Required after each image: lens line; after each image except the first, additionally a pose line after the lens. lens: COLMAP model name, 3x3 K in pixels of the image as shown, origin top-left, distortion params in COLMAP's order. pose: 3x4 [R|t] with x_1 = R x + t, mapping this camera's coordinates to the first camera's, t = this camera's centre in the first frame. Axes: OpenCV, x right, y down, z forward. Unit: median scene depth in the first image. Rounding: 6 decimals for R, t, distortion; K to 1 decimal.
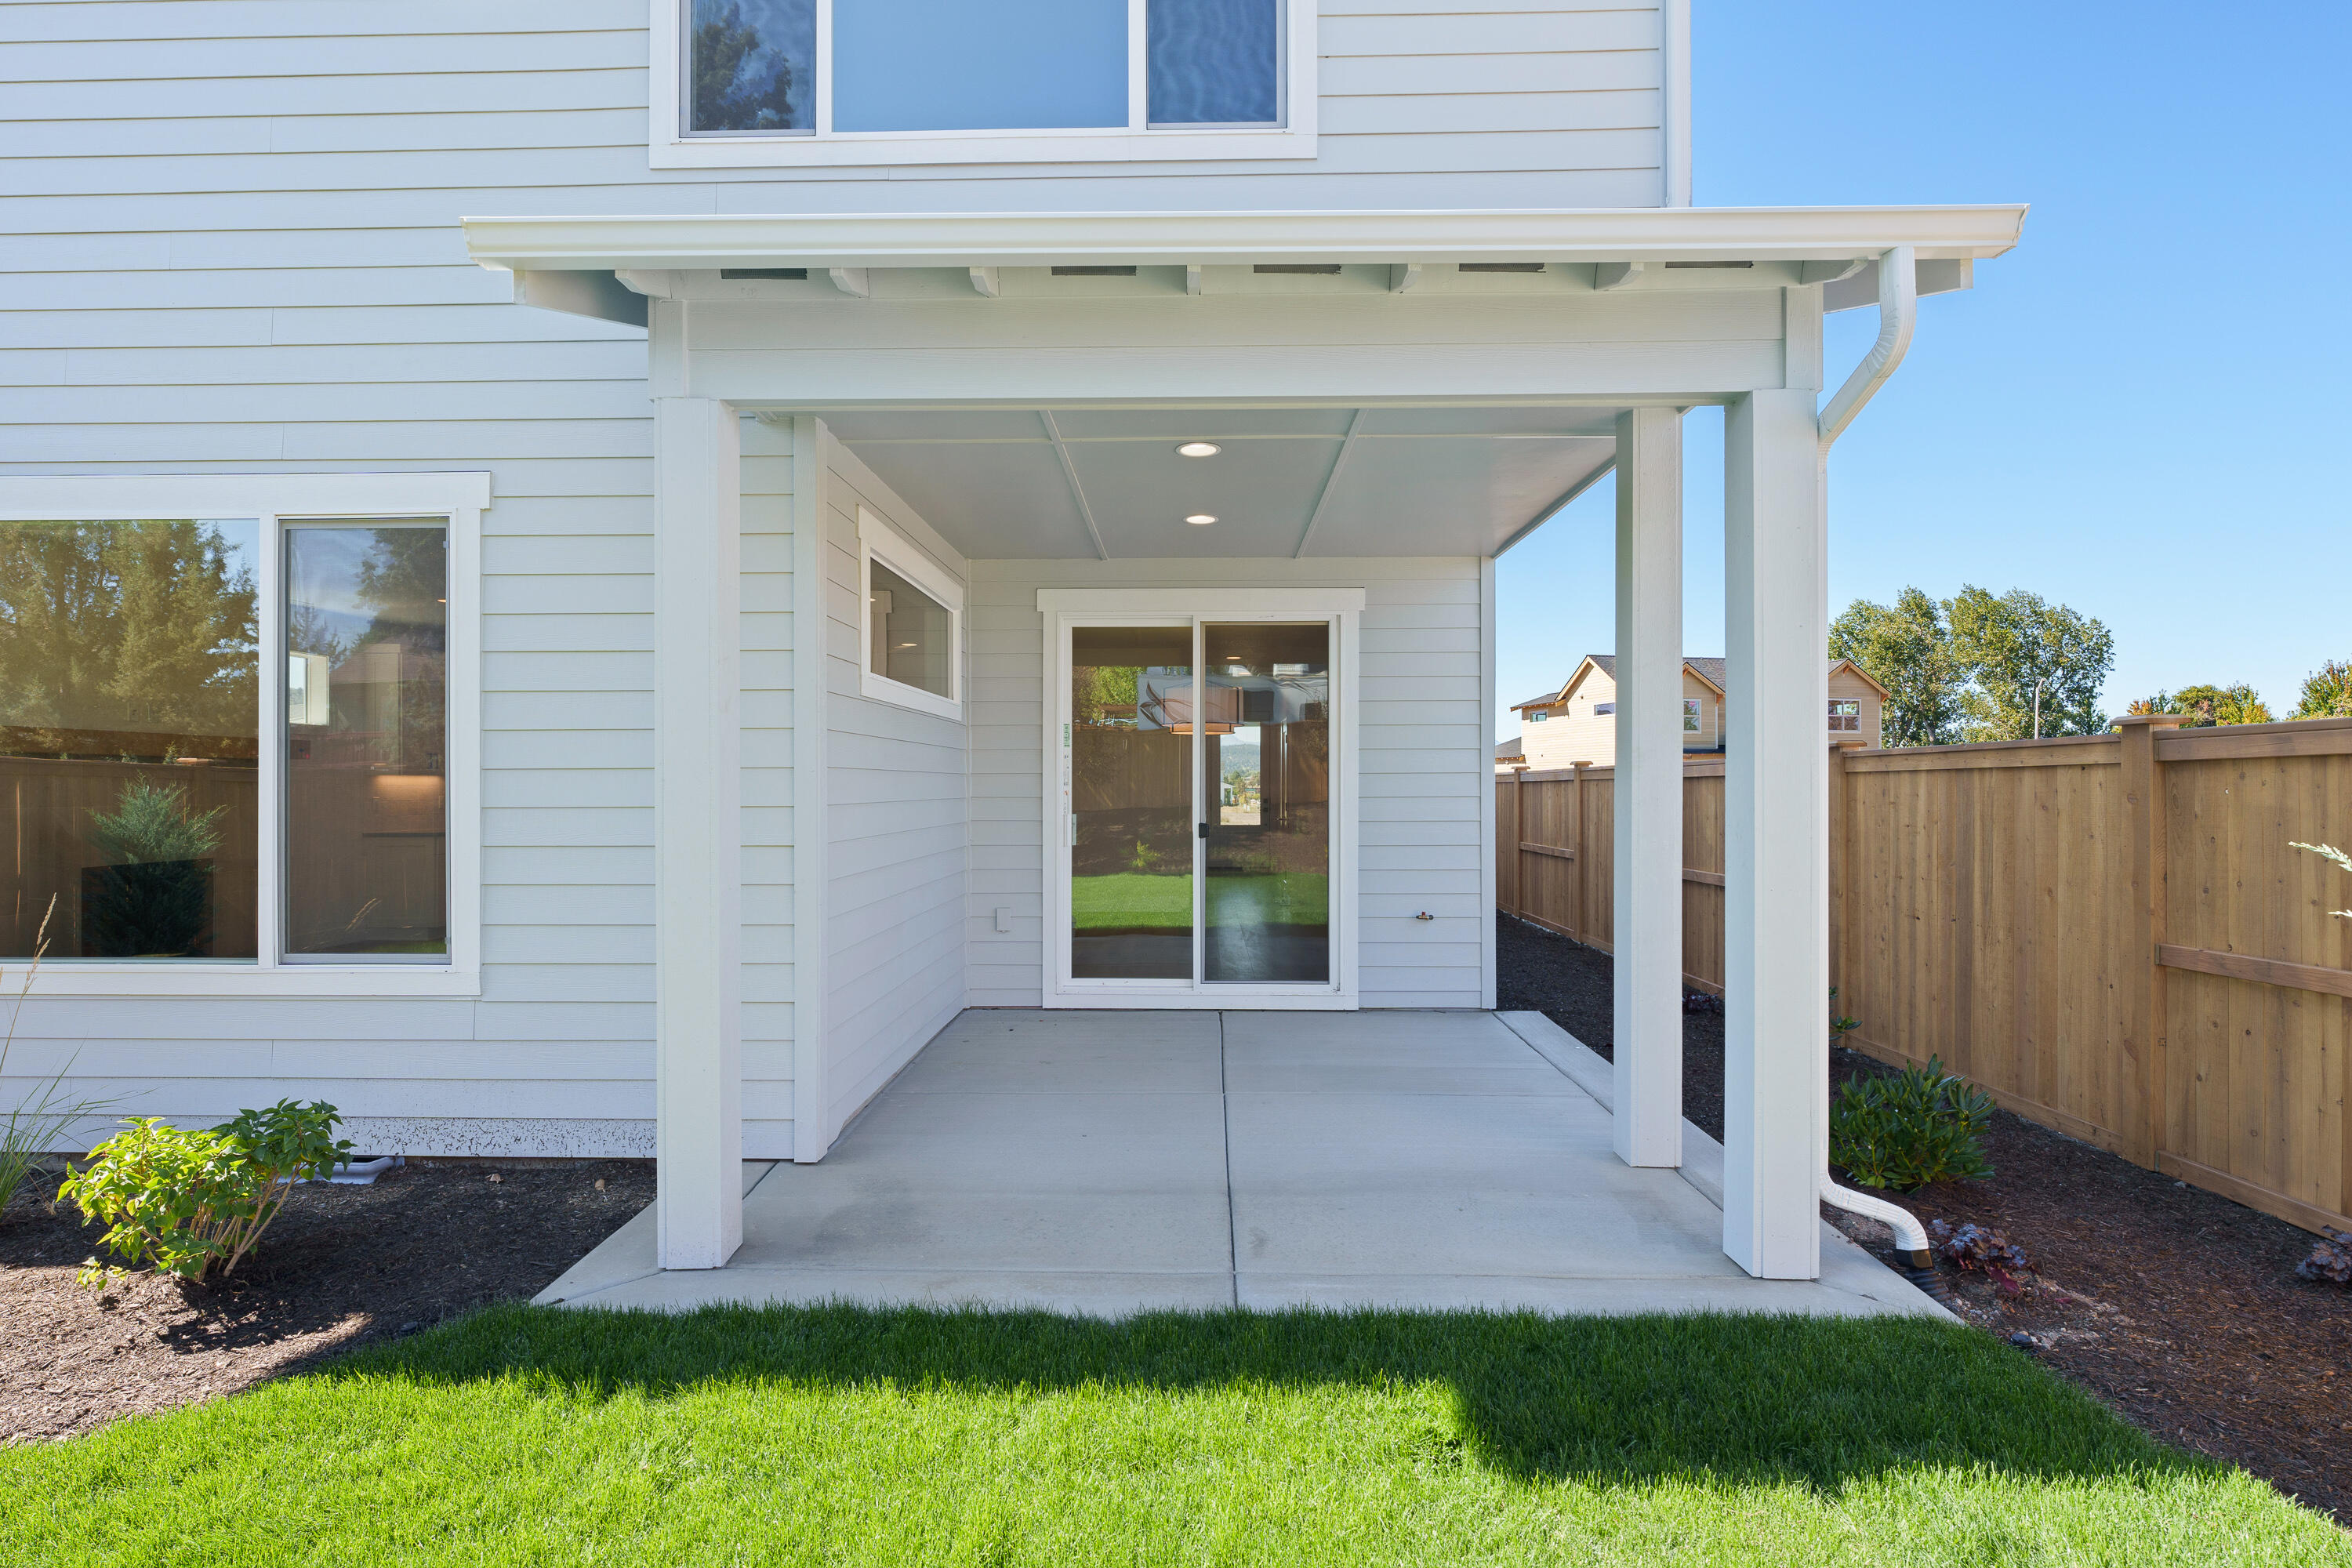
lens RADIAL K [[1079.9, 0, 1173.5], [0, 1079.9, 787.7], [0, 0, 1]] dist [-0.001008, -0.000500]
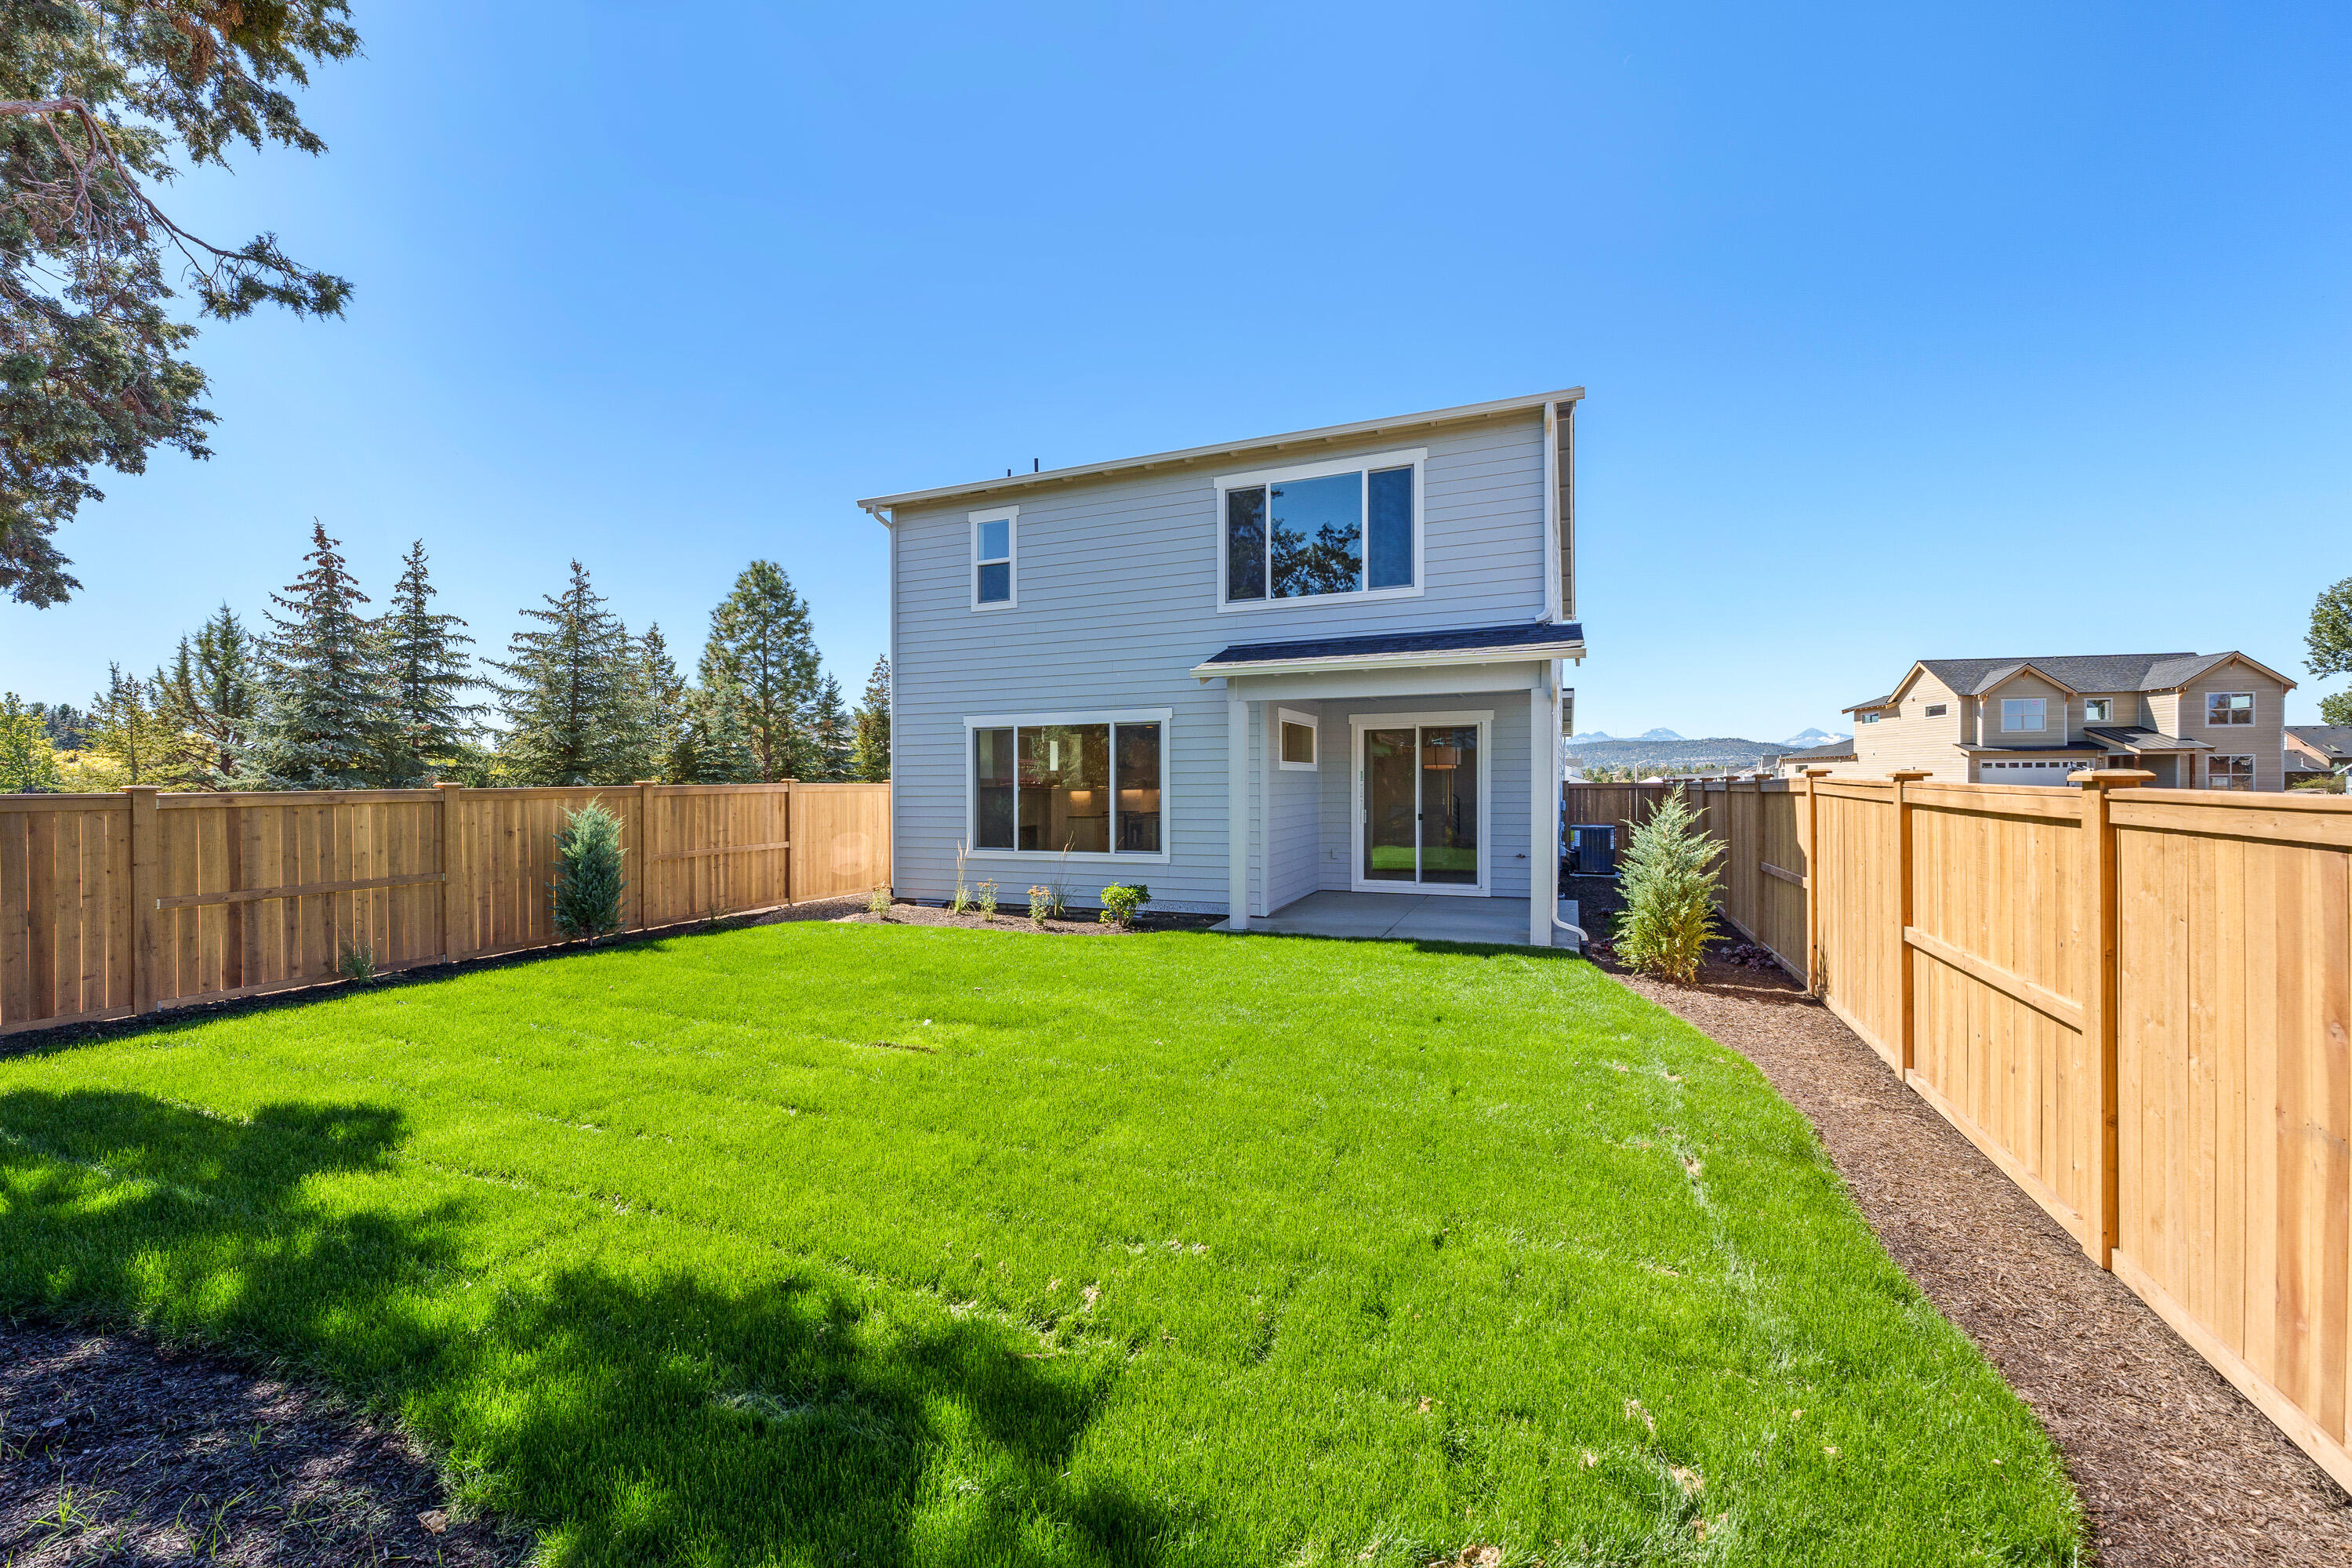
lens RADIAL K [[970.5, 0, 1174.0], [0, 970.5, 786.9], [0, 0, 1]] dist [-0.000205, 0.000595]
pose [[0.931264, -0.005214, -0.364308, 0.321350], [0.006895, 0.999971, 0.003314, -0.039264], [0.364280, -0.005598, 0.931273, -1.240949]]
